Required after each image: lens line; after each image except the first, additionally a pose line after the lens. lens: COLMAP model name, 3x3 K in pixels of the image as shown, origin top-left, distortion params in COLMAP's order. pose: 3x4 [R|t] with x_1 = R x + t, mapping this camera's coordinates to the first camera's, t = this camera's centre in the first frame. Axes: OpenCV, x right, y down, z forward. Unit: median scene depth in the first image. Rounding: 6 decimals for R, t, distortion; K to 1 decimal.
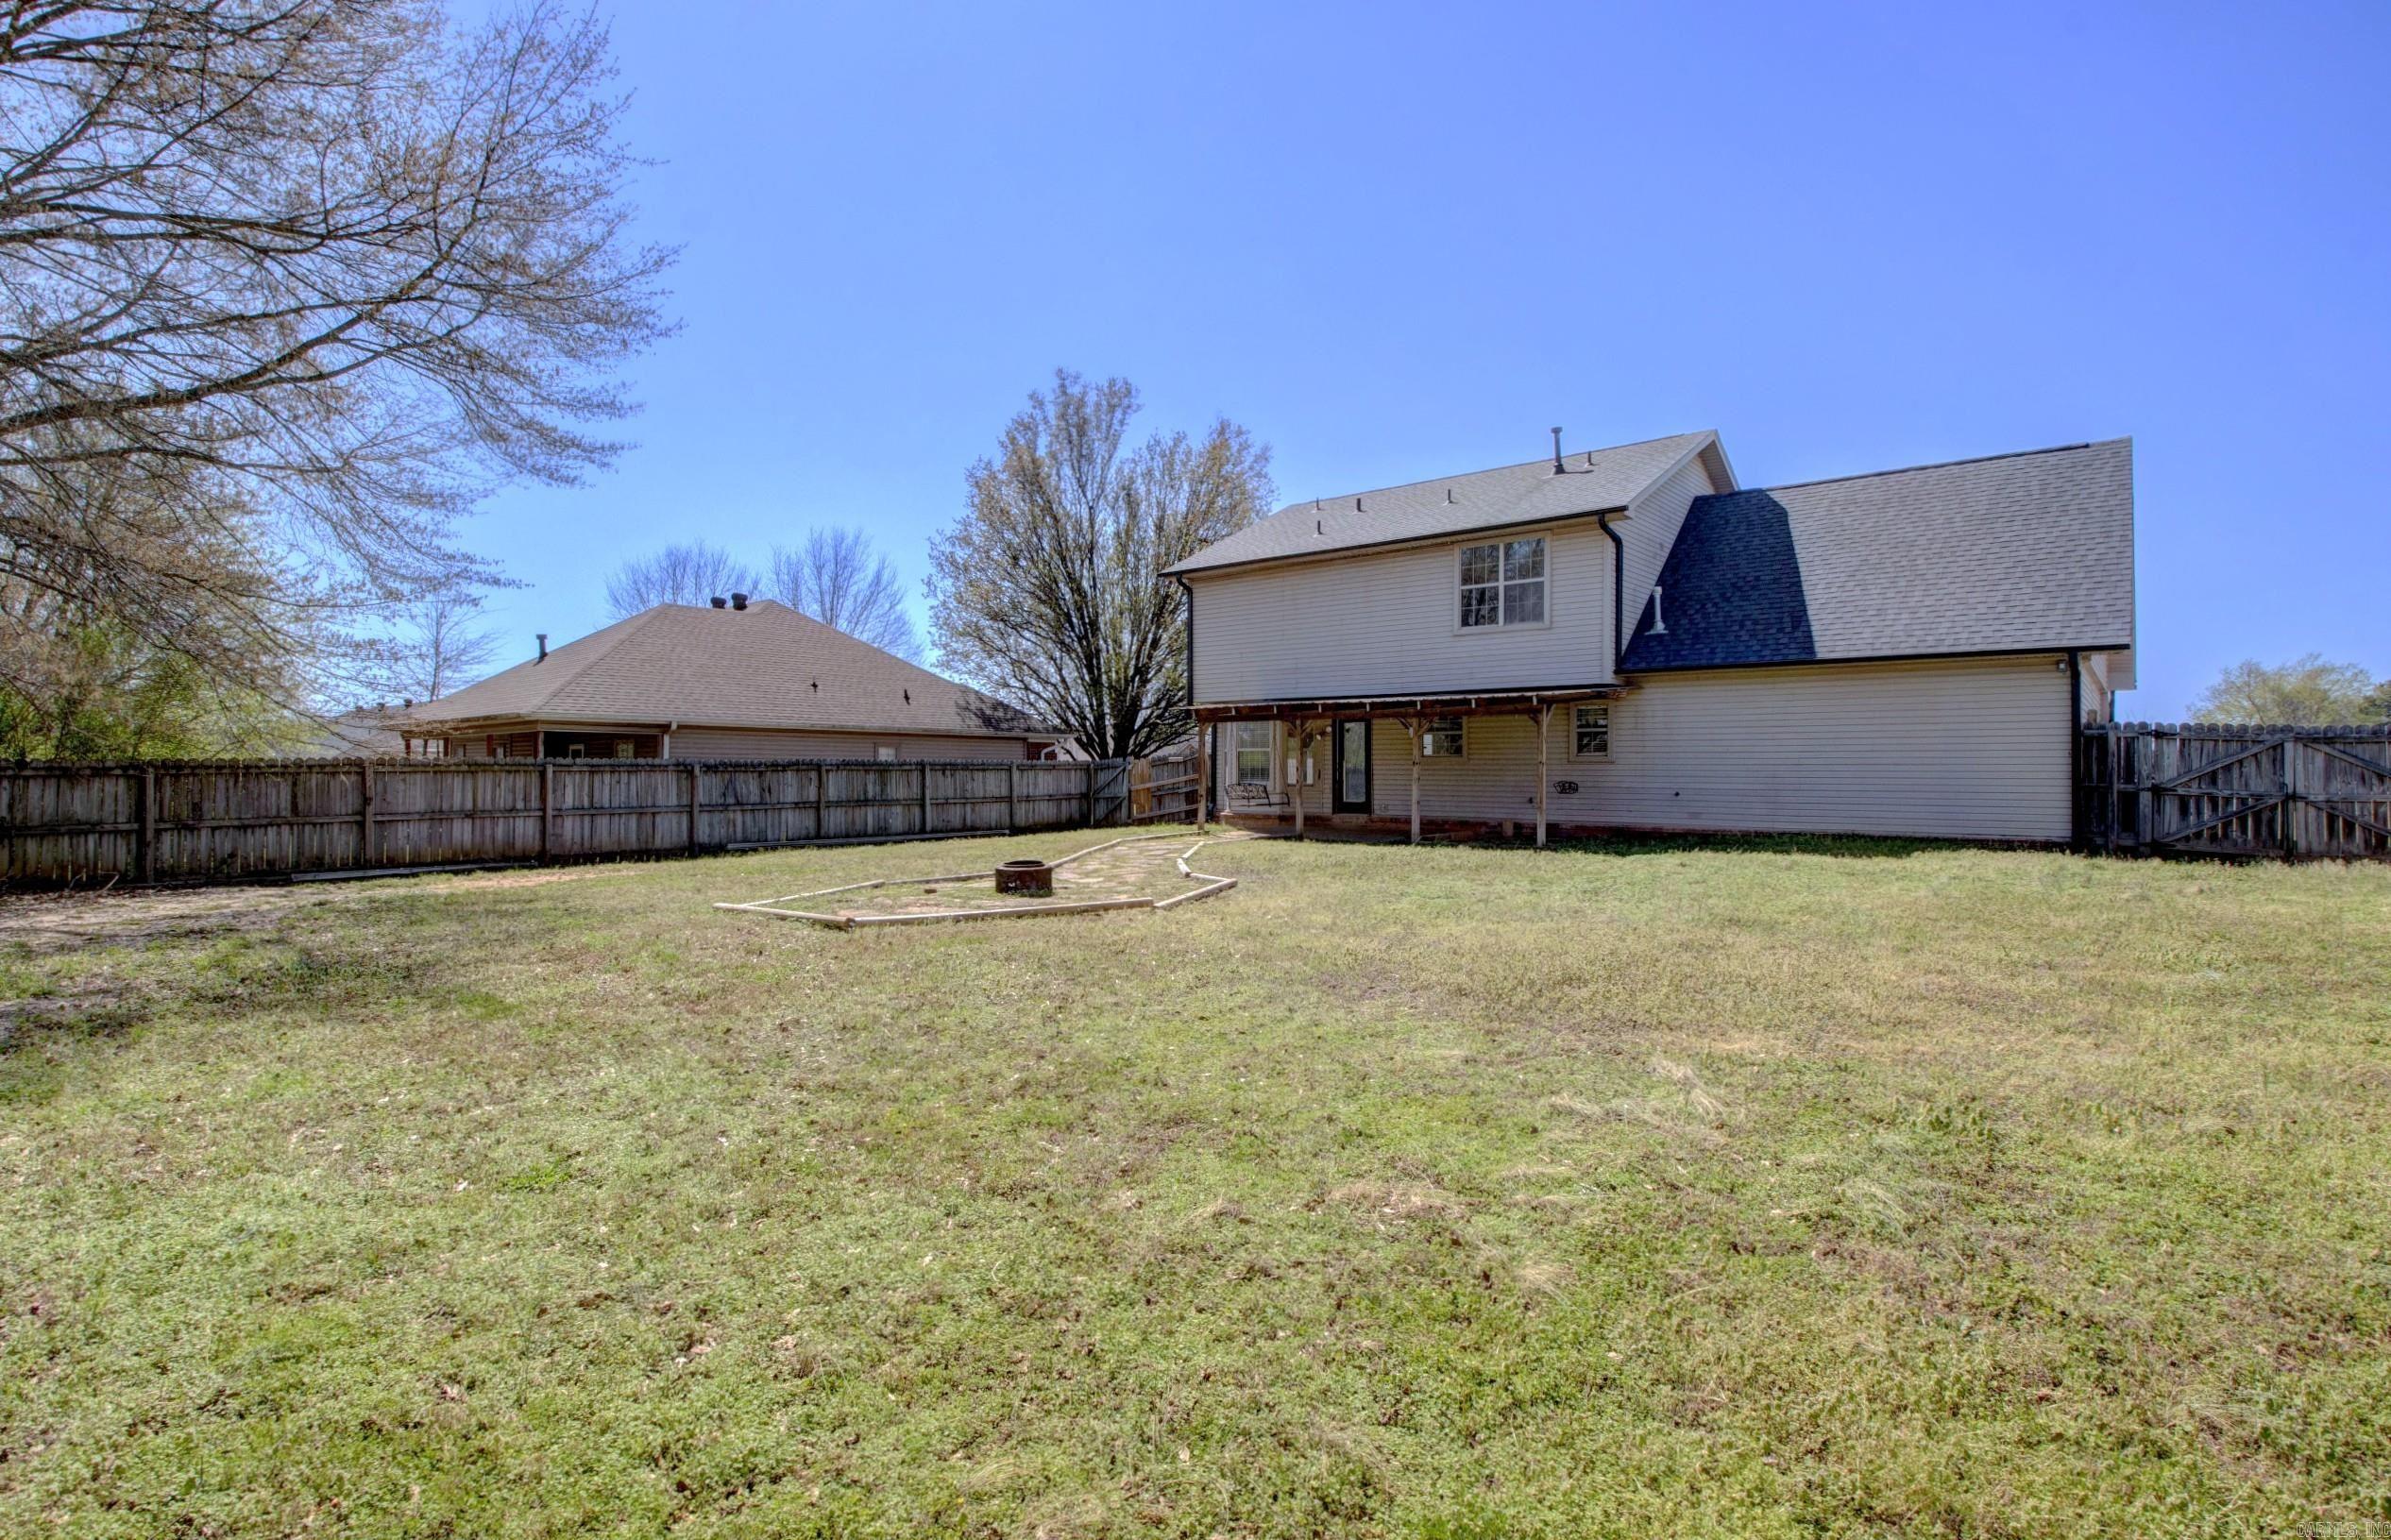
lens RADIAL K [[1143.5, 0, 1191.3], [0, 1143.5, 762.5], [0, 0, 1]] dist [0.038354, -0.033073]
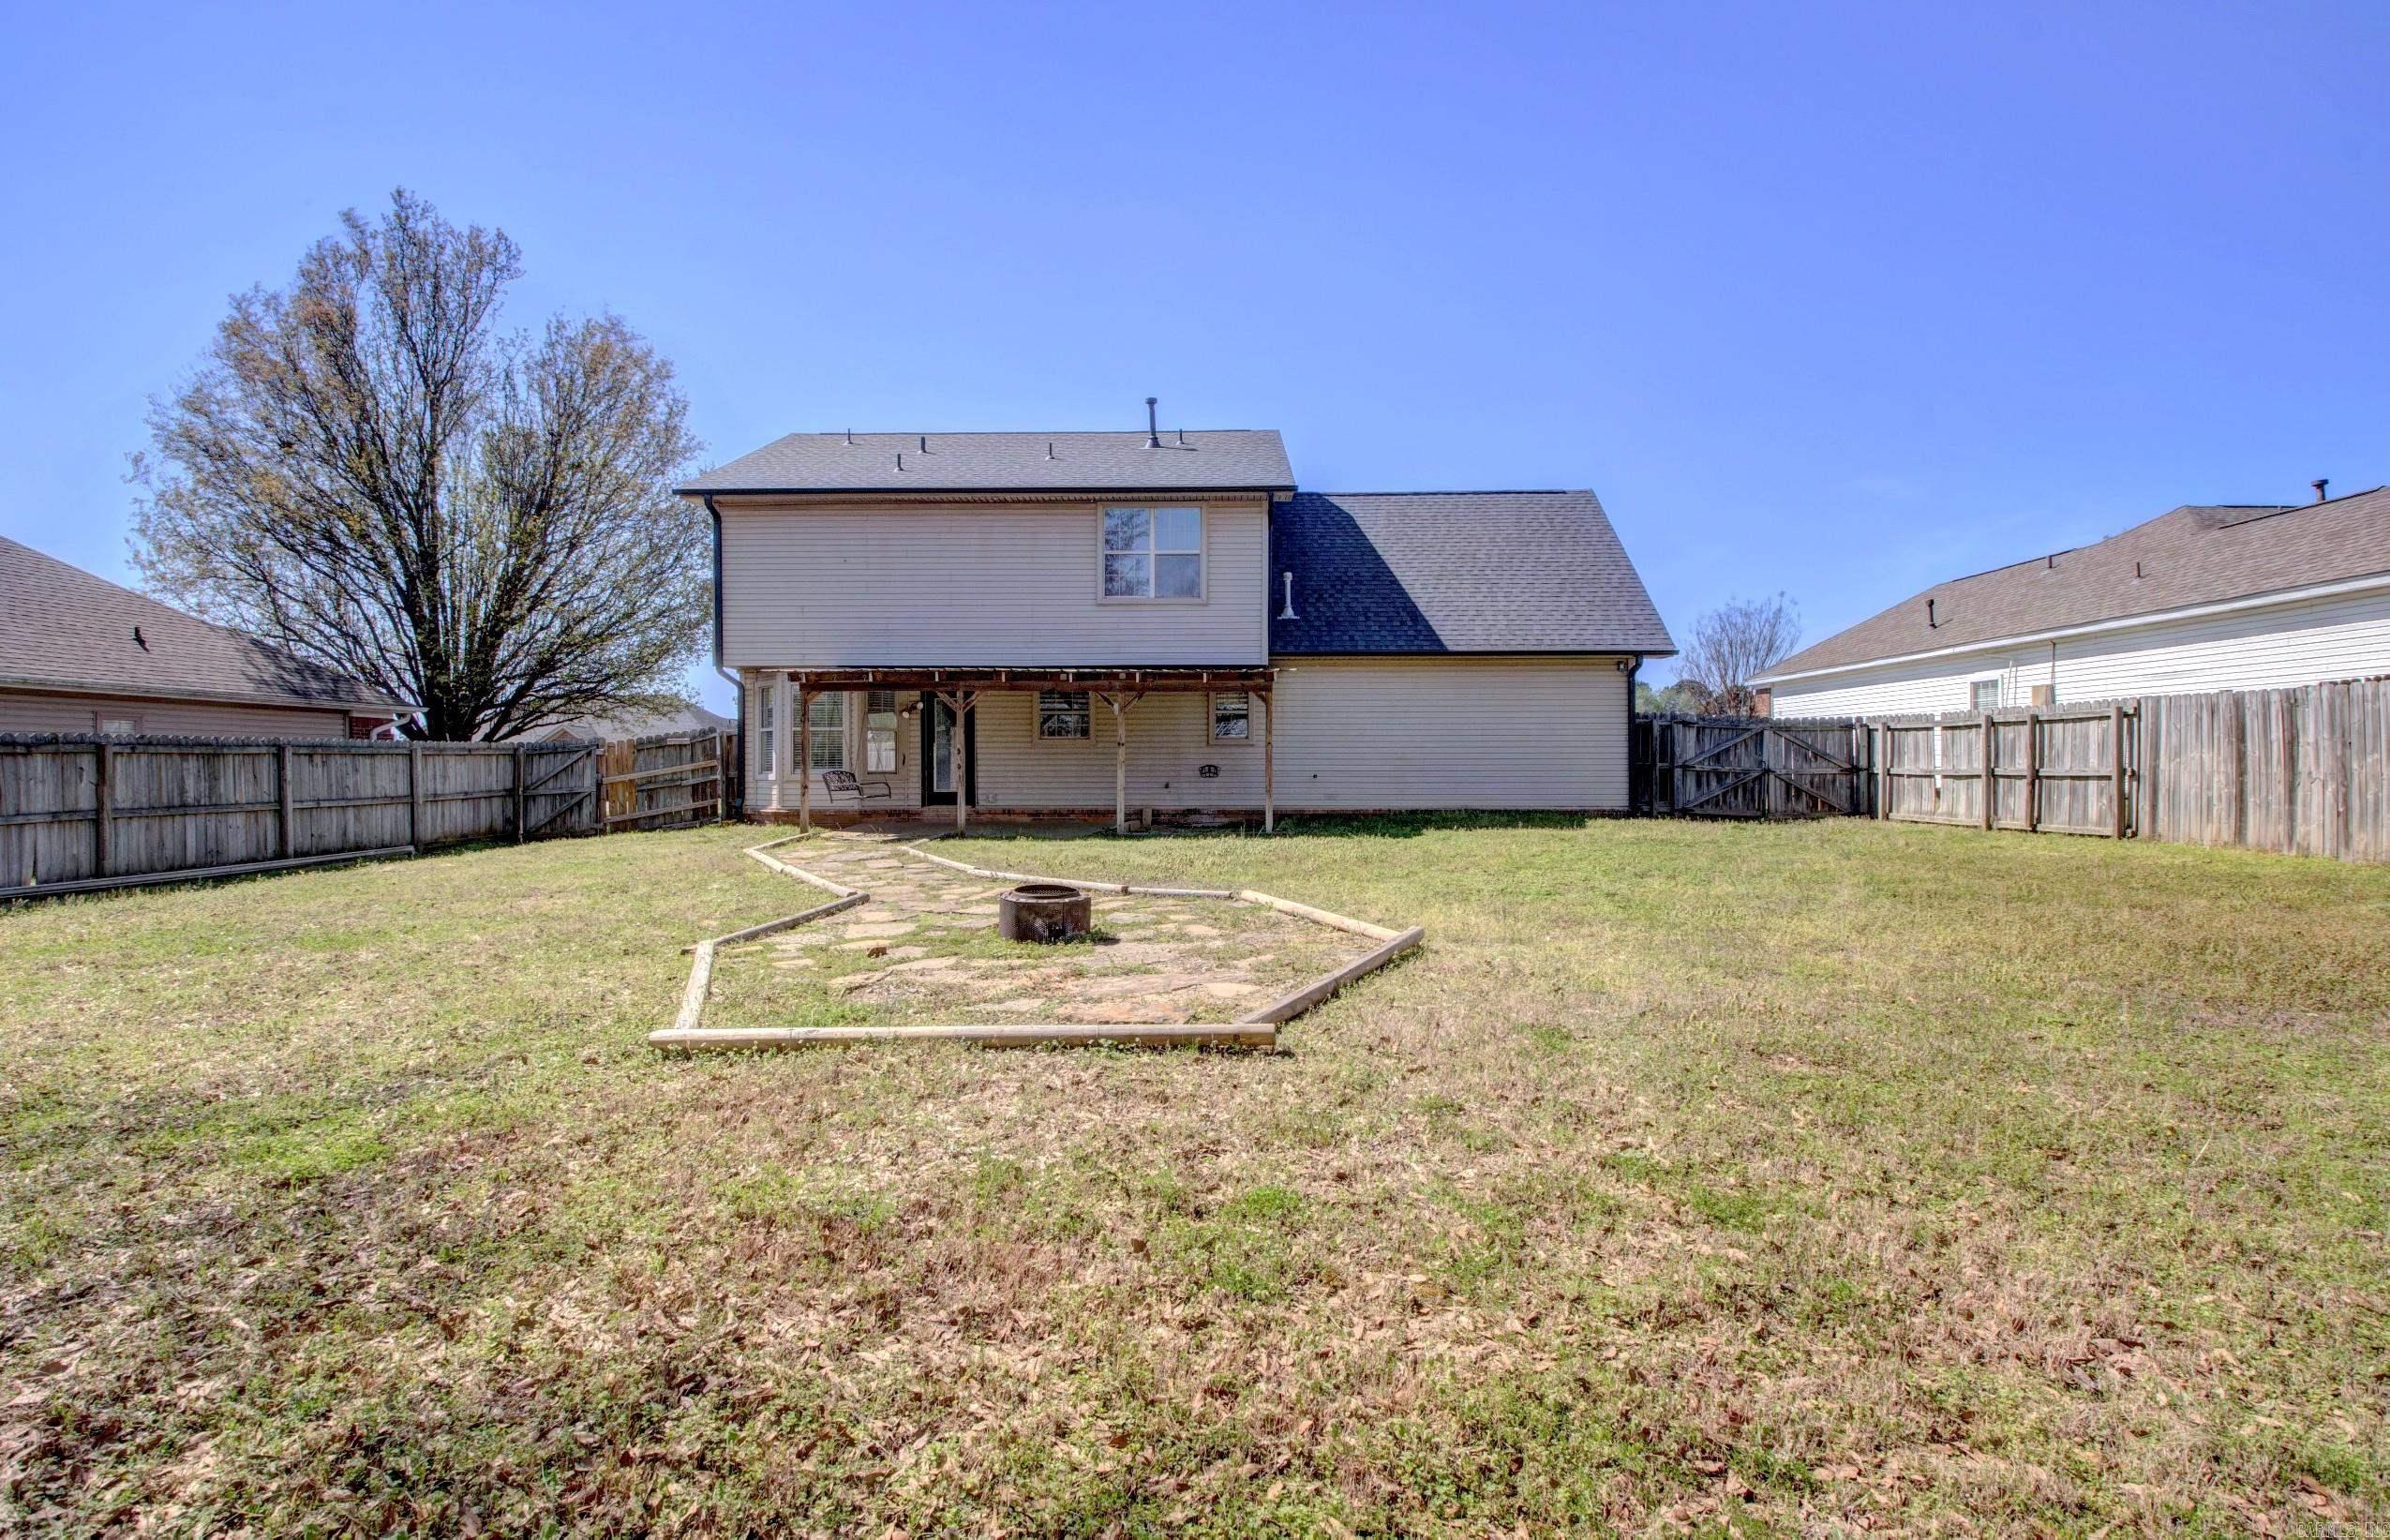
lens RADIAL K [[1123.4, 0, 1202.6], [0, 1123.4, 747.7], [0, 0, 1]] dist [-0.003259, -0.000549]
pose [[0.787721, 0.004294, 0.616017, -0.239057], [-0.000485, 0.999980, -0.006349, 0.007084], [-0.616032, 0.004703, 0.787707, 0.246645]]
